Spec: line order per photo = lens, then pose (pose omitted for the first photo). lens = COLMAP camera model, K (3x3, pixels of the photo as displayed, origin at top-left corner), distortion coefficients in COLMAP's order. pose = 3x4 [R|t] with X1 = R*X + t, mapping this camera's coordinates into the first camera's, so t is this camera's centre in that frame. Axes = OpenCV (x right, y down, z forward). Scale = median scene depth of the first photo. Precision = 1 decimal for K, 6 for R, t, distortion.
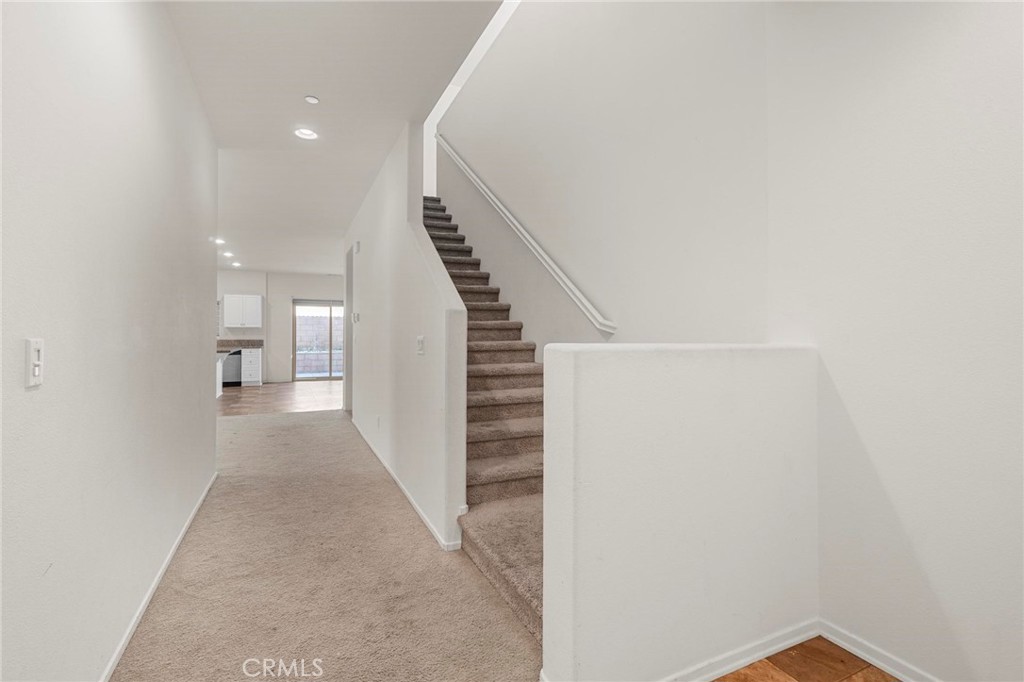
lens RADIAL K [[453.0, 0, 506.1], [0, 453.0, 337.0], [0, 0, 1]] dist [0.001438, 0.000216]
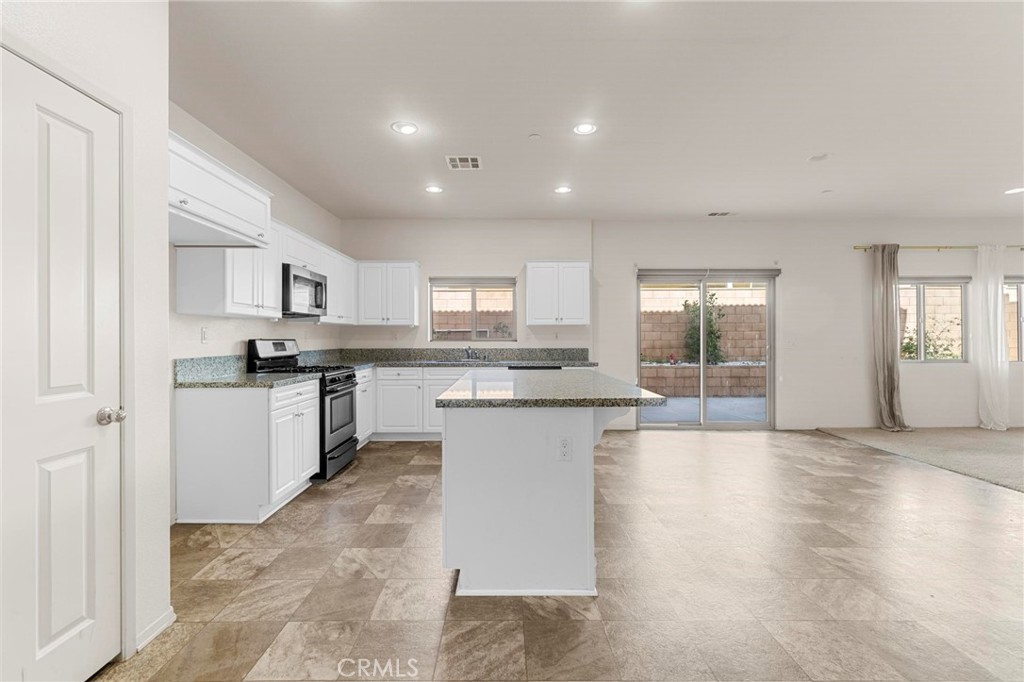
lens RADIAL K [[453.0, 0, 506.1], [0, 453.0, 337.0], [0, 0, 1]] dist [0.001438, 0.000216]
pose [[0.907830, -0.002707, -0.419330, -0.401529], [0.000084, 0.999980, -0.006274, -0.003990], [0.419338, 0.005661, 0.907812, 0.483295]]
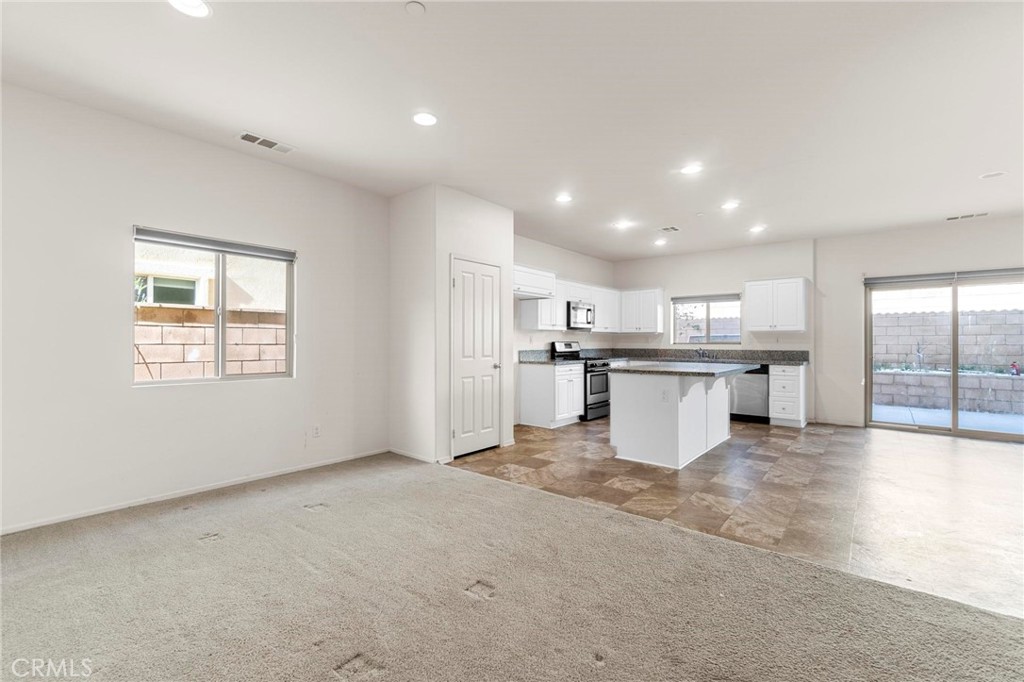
lens RADIAL K [[453.0, 0, 506.1], [0, 453.0, 337.0], [0, 0, 1]] dist [0.001438, 0.000216]
pose [[0.422215, -0.008536, -0.906455, -0.156455], [-0.005513, 0.999913, -0.011984, -0.003119], [0.906479, 0.010057, 0.422132, 0.376018]]
